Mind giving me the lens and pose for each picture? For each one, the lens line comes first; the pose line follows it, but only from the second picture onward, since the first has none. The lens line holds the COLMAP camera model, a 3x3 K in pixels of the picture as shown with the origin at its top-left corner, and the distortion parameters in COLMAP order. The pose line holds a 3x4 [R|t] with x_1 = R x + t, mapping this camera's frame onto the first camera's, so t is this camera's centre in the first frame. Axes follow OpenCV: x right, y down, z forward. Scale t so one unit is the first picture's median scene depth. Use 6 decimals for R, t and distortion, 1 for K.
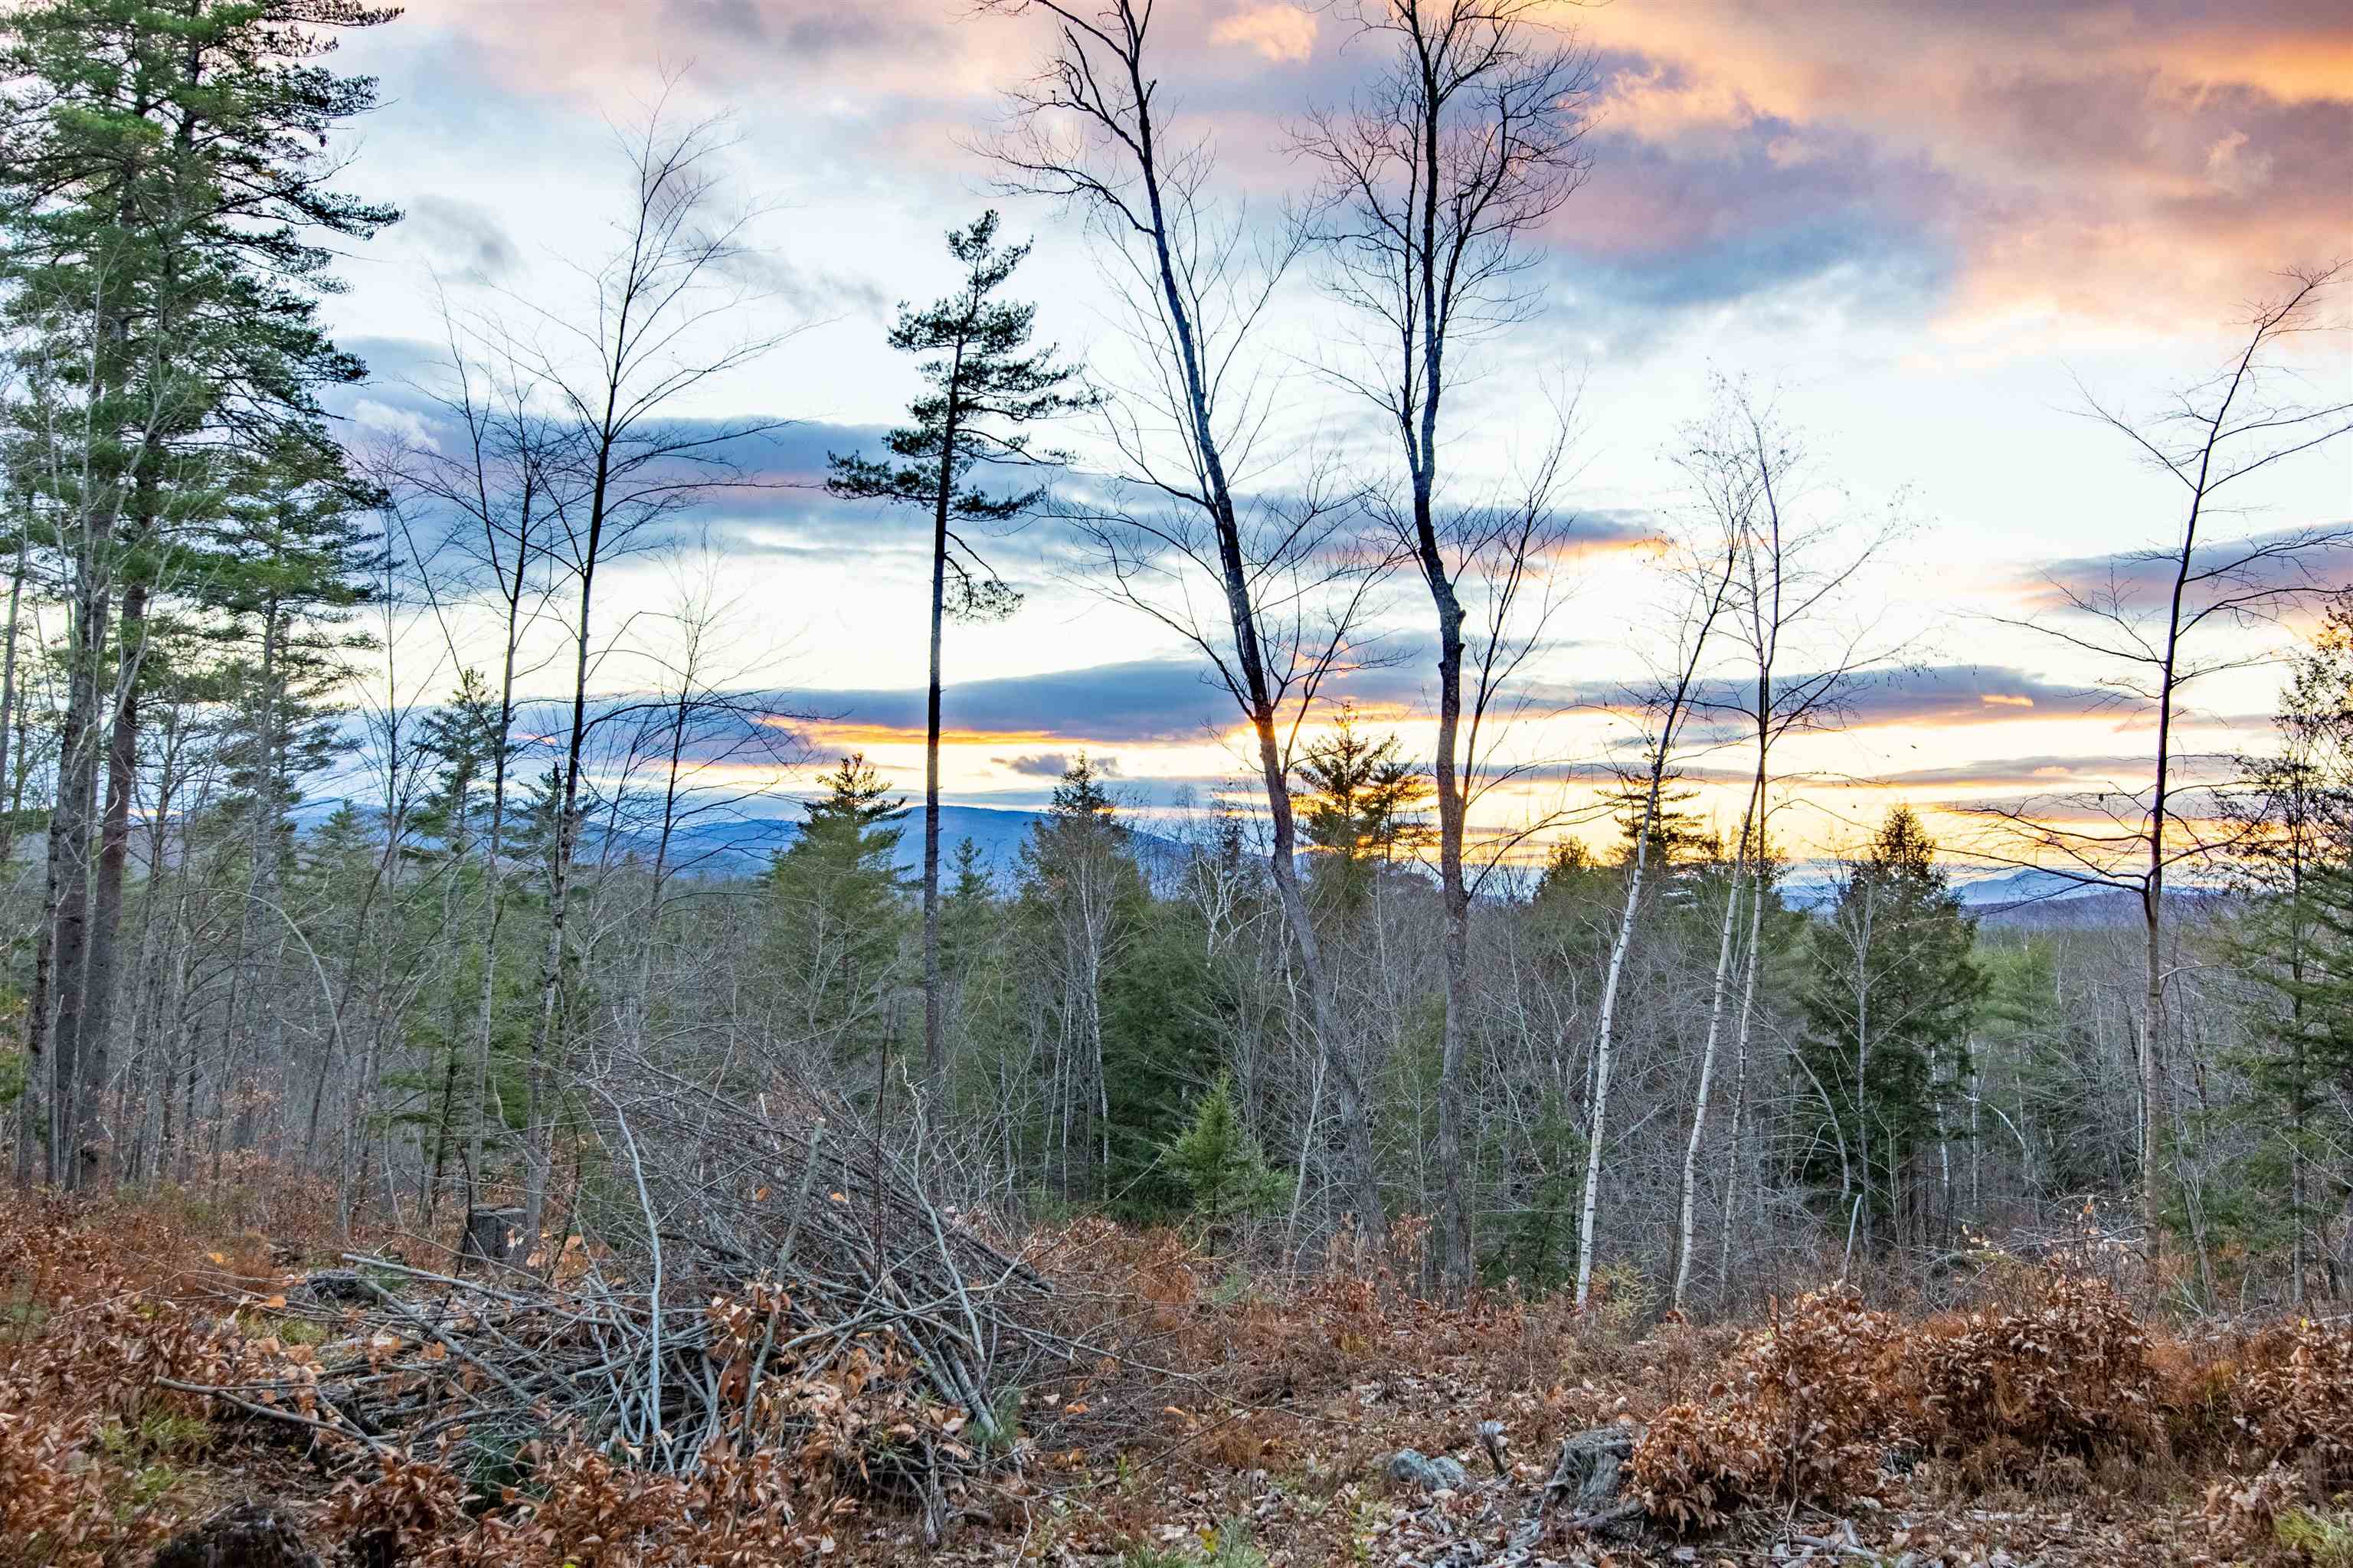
lens RADIAL K [[1985.7, 0, 1185.7], [0, 1985.7, 774.8], [0, 0, 1]] dist [0.012244, 0.003988]
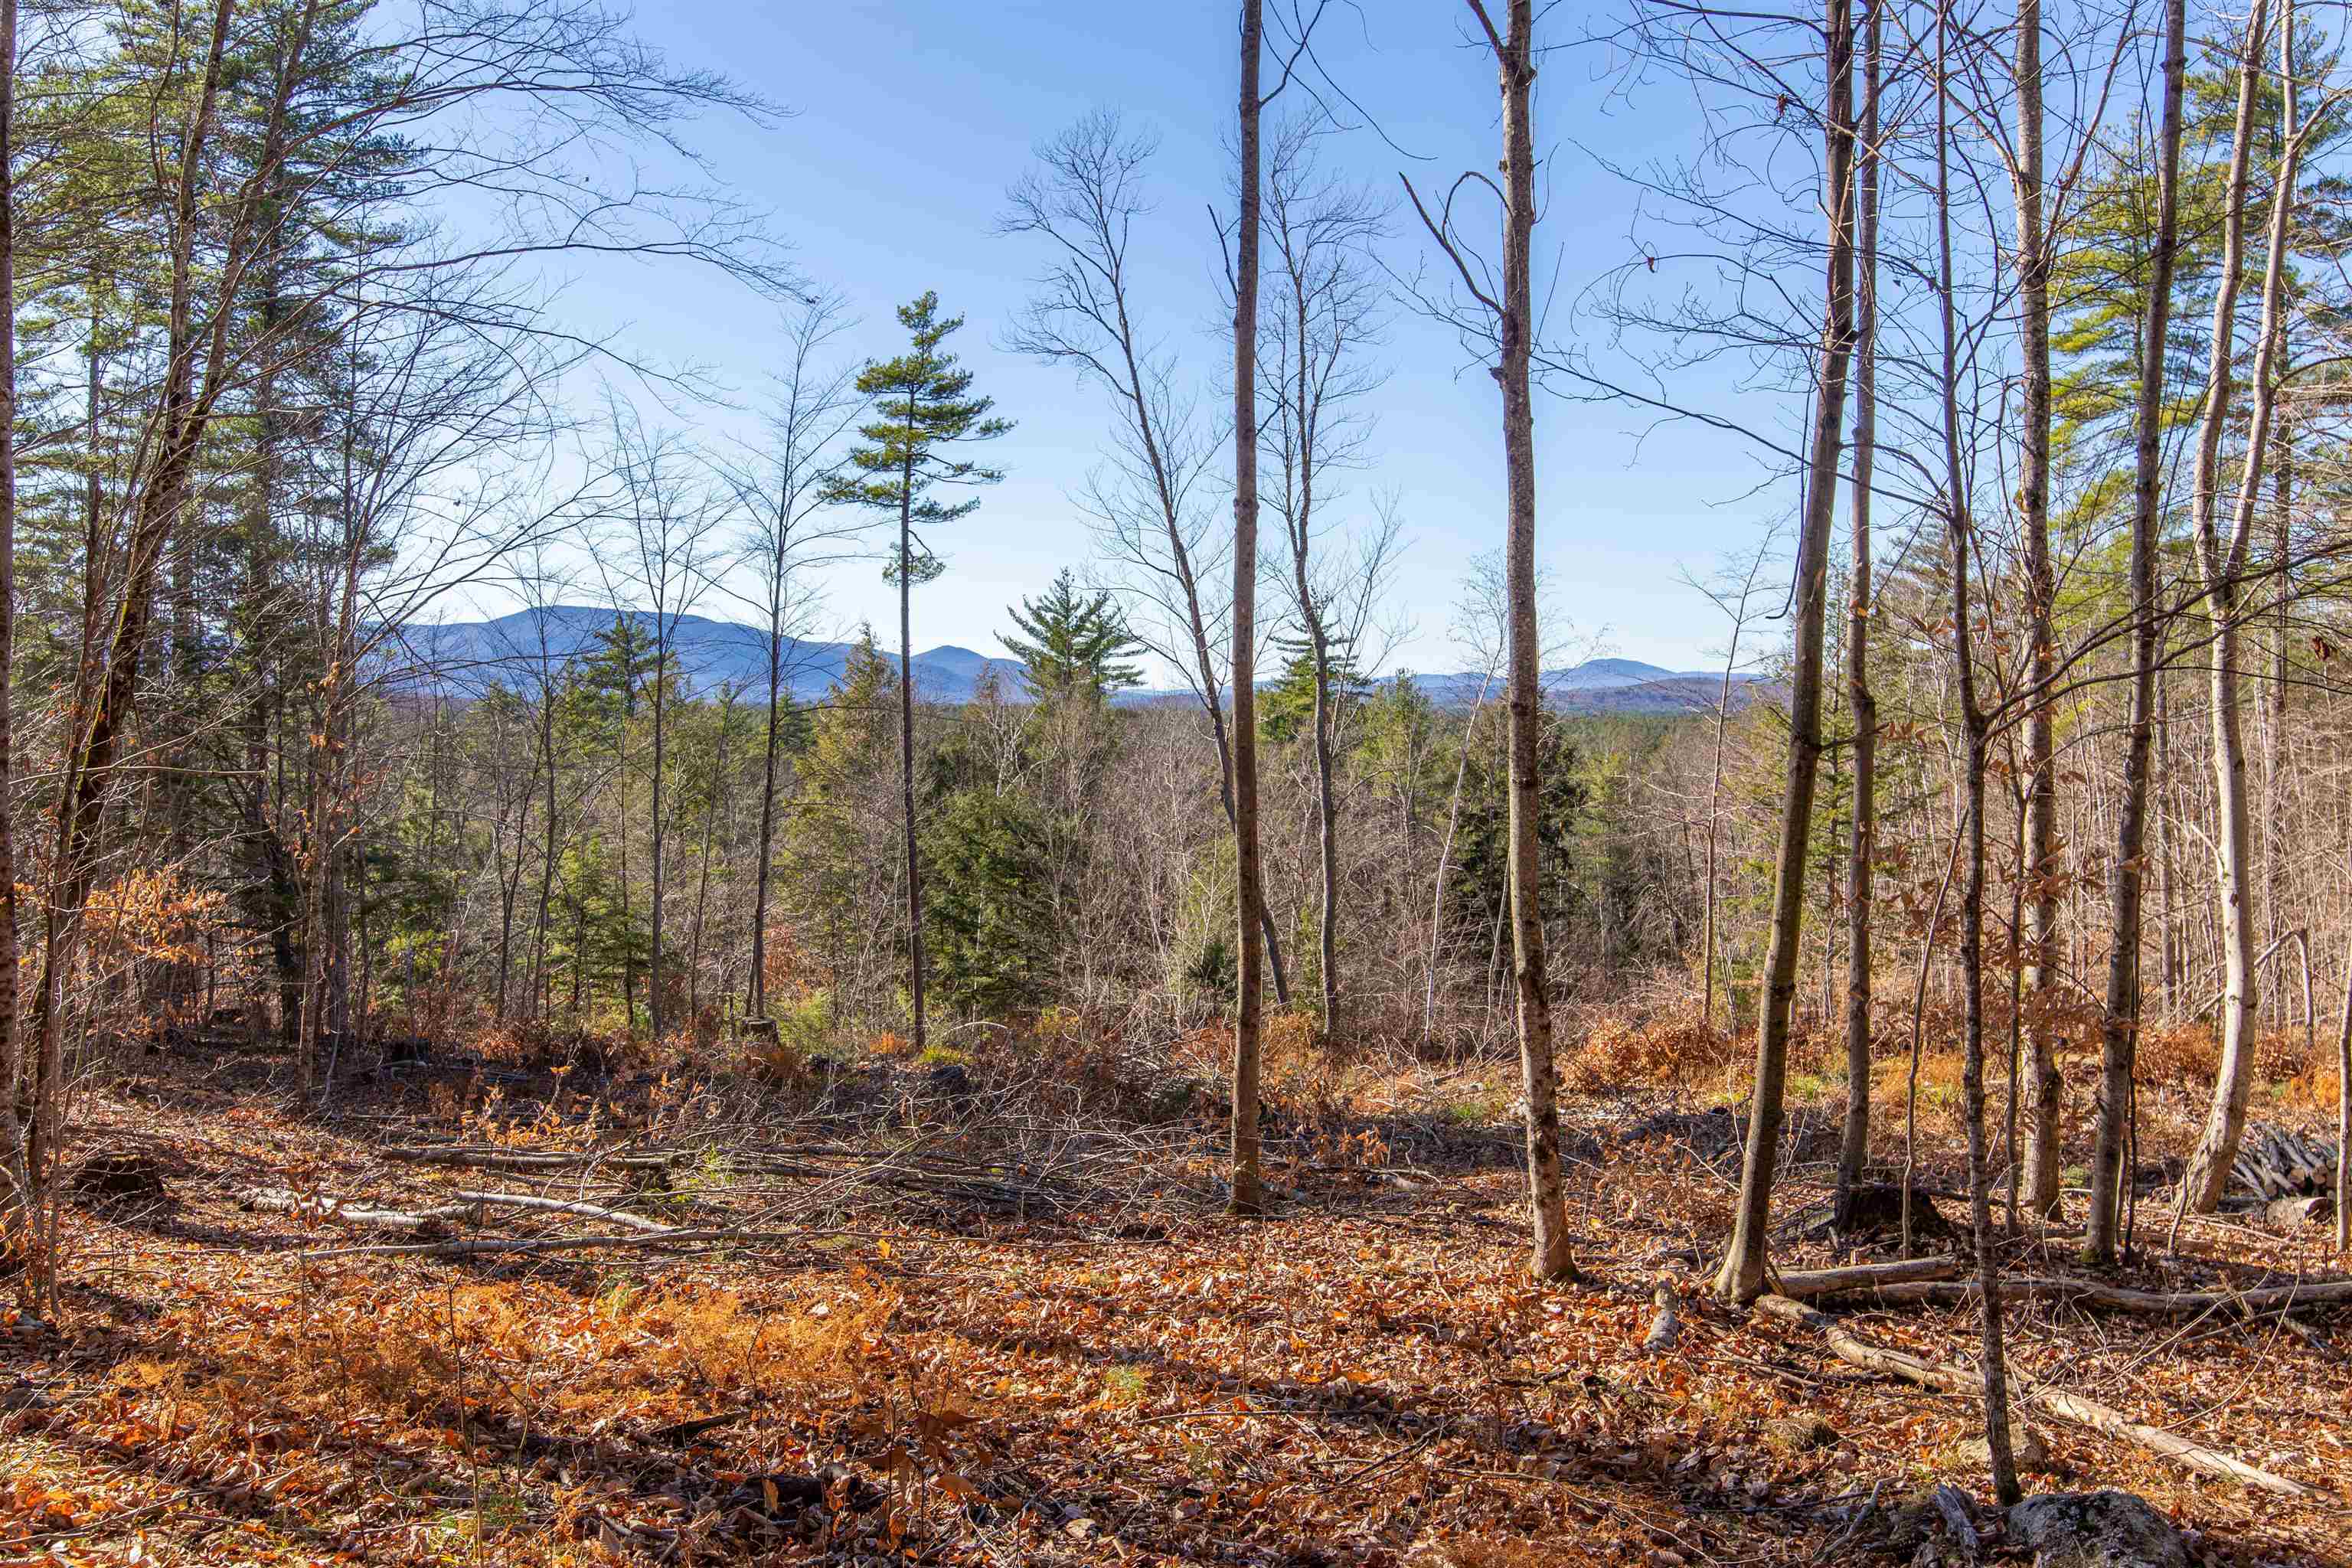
lens RADIAL K [[1942.2, 0, 1189.7], [0, 1942.2, 774.8], [0, 0, 1]] dist [-0.031495, 0.017191]
pose [[0.980880, -0.024975, 0.193005, -0.194934], [0.004834, 0.994552, 0.104133, -0.092611], [-0.194554, -0.101209, 0.975656, -0.389739]]
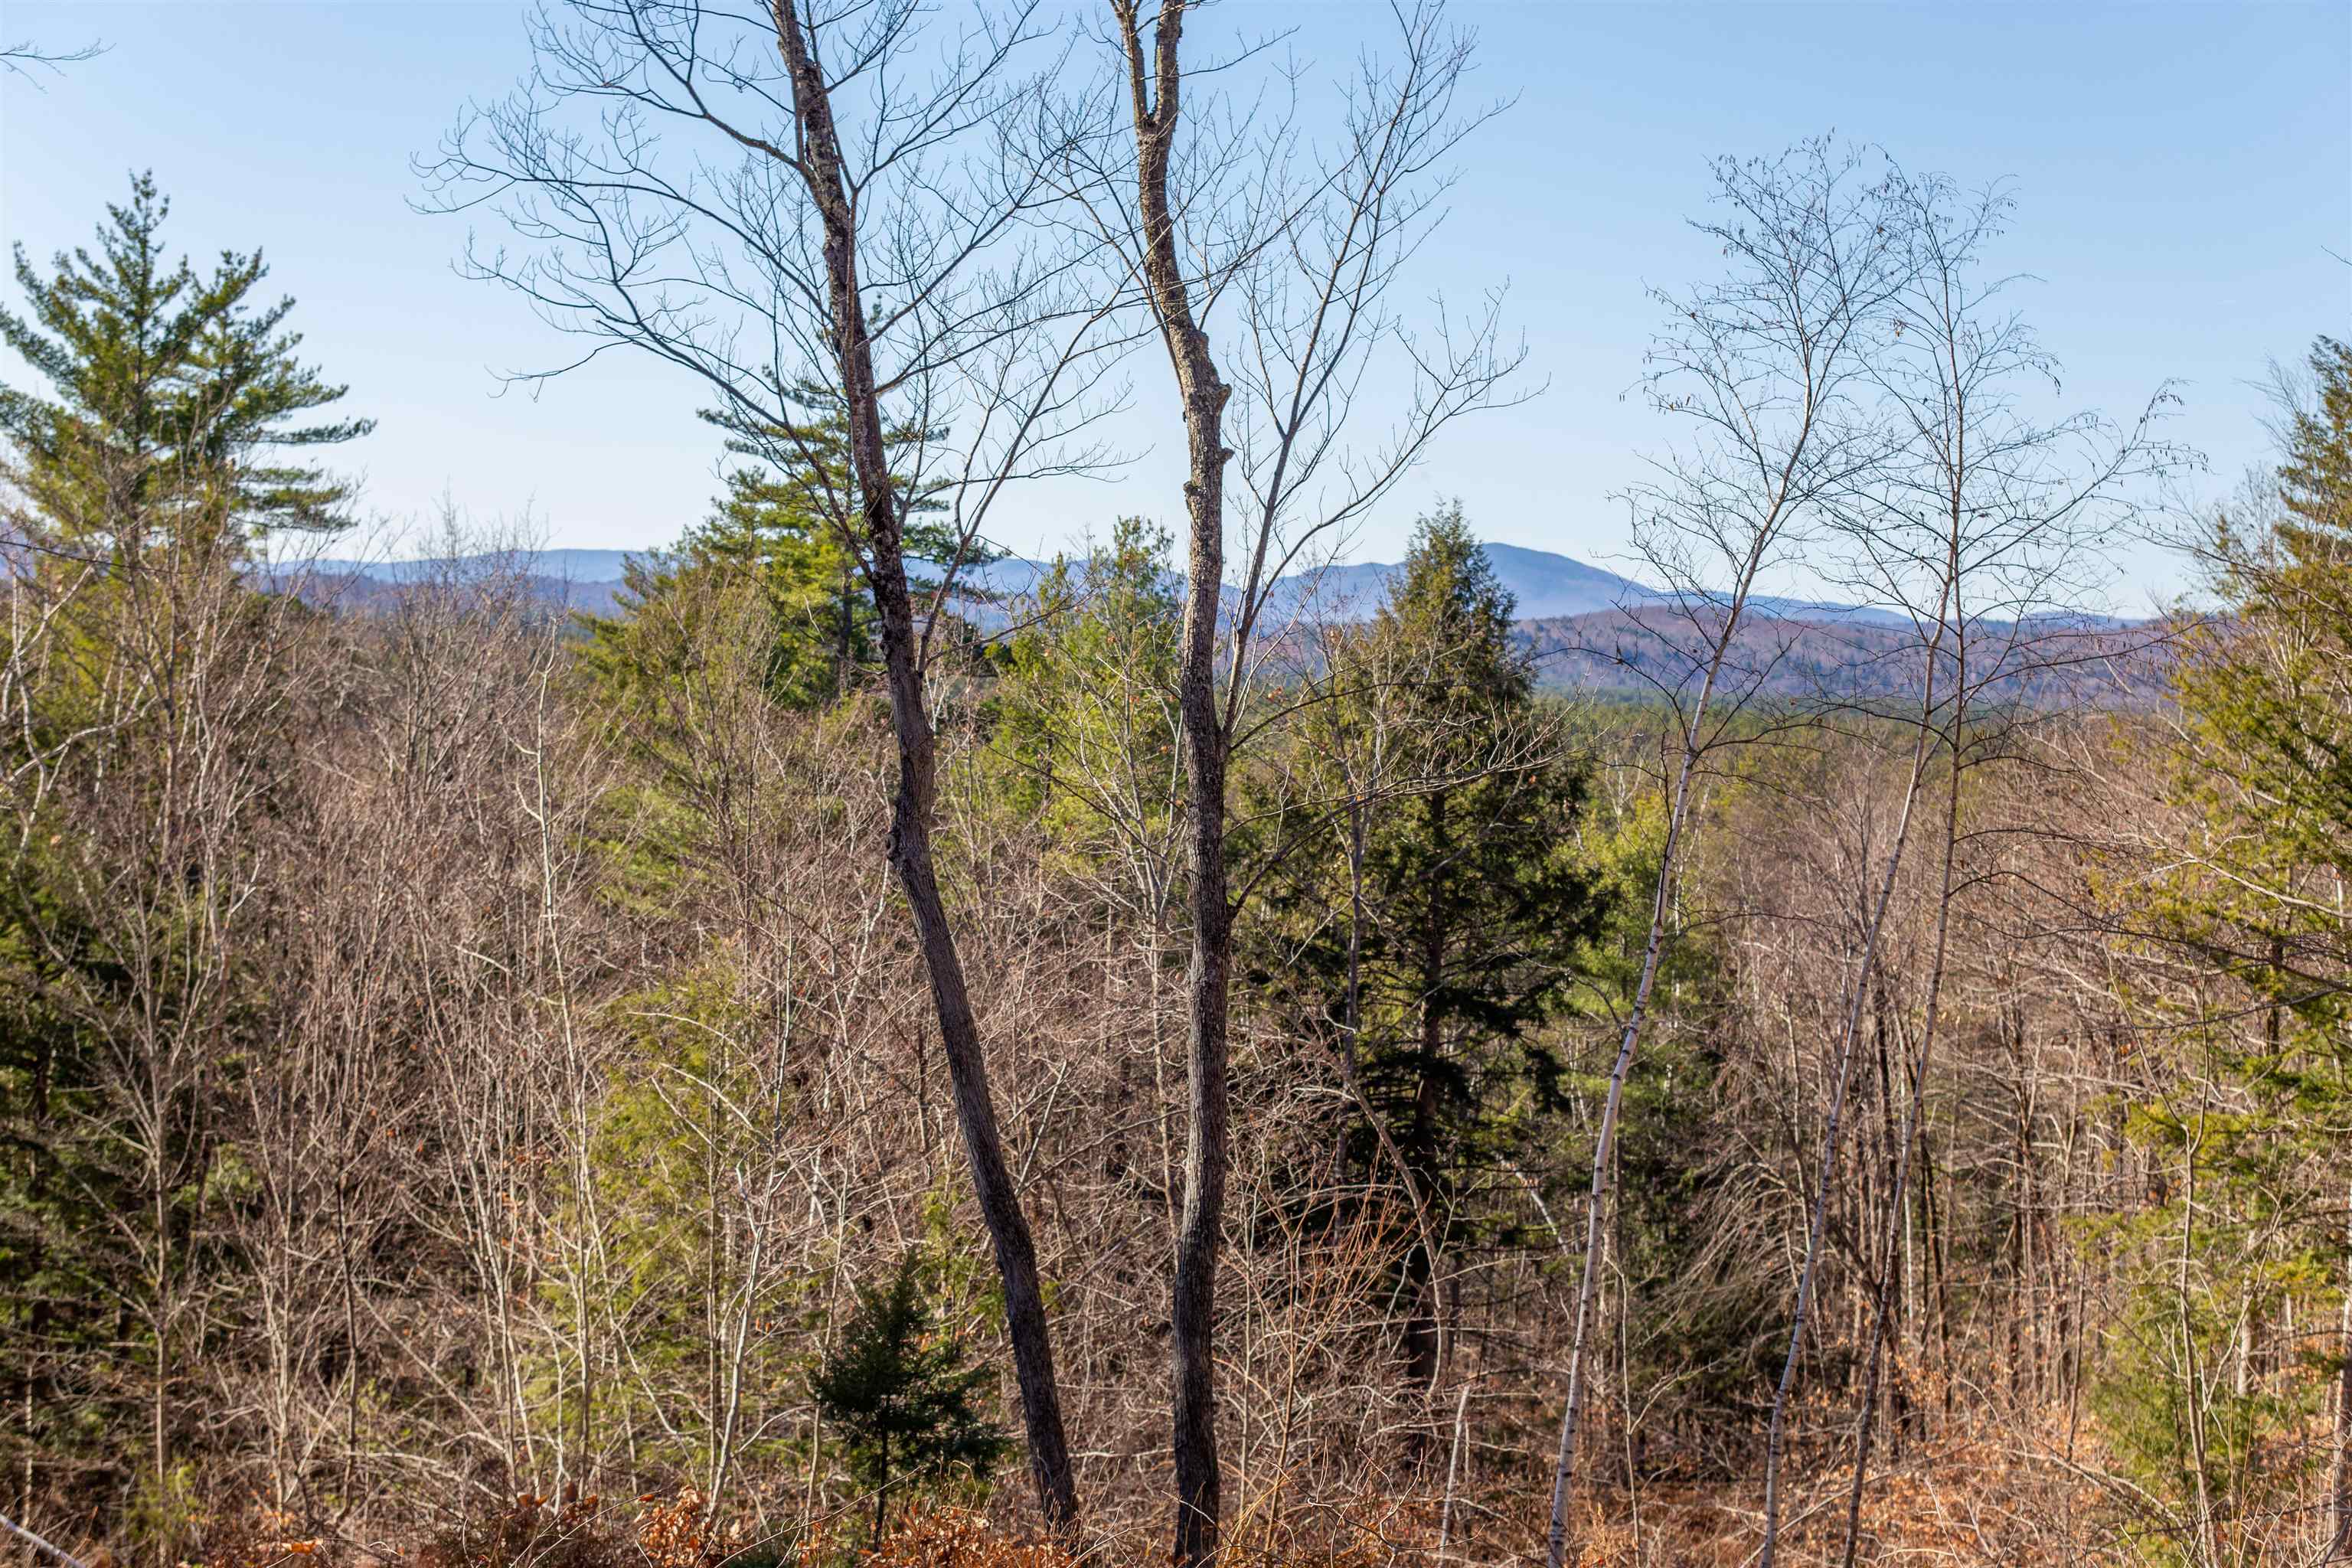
lens RADIAL K [[5336.1, 0, 1155.1], [0, 5336.1, 815.8], [0, 0, 1]] dist [-0.037247, 0.000000]
pose [[0.939543, 0.023082, 0.341652, -0.254480], [-0.060452, 0.993236, 0.099139, -0.072893], [-0.337053, -0.113799, 0.934583, -0.261150]]
